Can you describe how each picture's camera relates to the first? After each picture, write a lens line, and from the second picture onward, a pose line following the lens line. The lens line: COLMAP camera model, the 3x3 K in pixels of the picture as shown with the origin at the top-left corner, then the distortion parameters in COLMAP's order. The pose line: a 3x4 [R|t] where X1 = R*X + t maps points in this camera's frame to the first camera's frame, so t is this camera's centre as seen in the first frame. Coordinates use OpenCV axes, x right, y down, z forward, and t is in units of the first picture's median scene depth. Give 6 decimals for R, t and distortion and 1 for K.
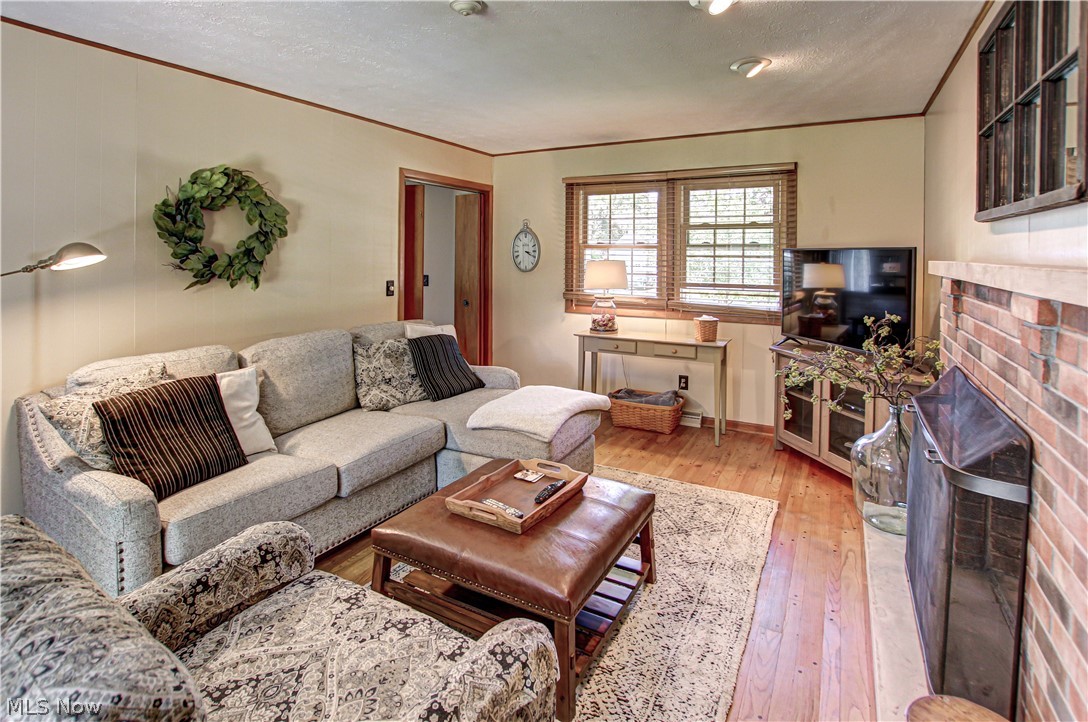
lens RADIAL K [[527.6, 0, 545.4], [0, 527.6, 322.5], [0, 0, 1]] dist [-0.030813, 0.000061]
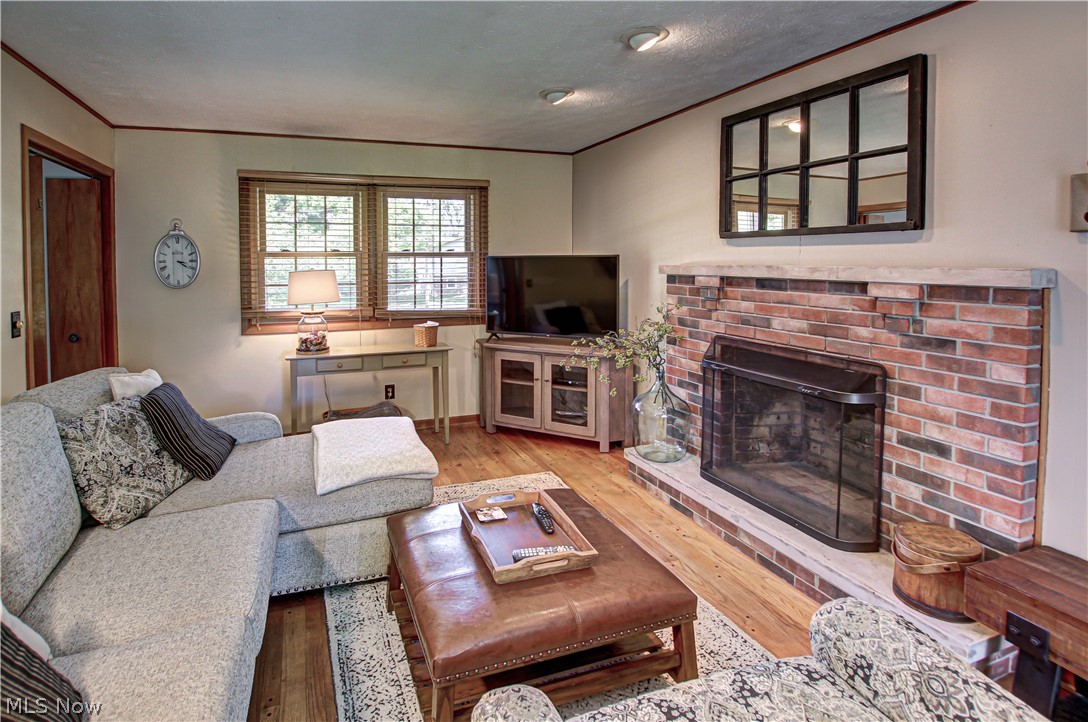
lens RADIAL K [[509.6, 0, 522.0], [0, 509.6, 331.7], [0, 0, 1]] dist [-0.042813, 0.010001]
pose [[0.679713, -0.106103, 0.725763, -0.263541], [0.101176, 0.993586, 0.050502, -0.022753], [-0.726466, 0.039103, 0.686089, 0.168810]]
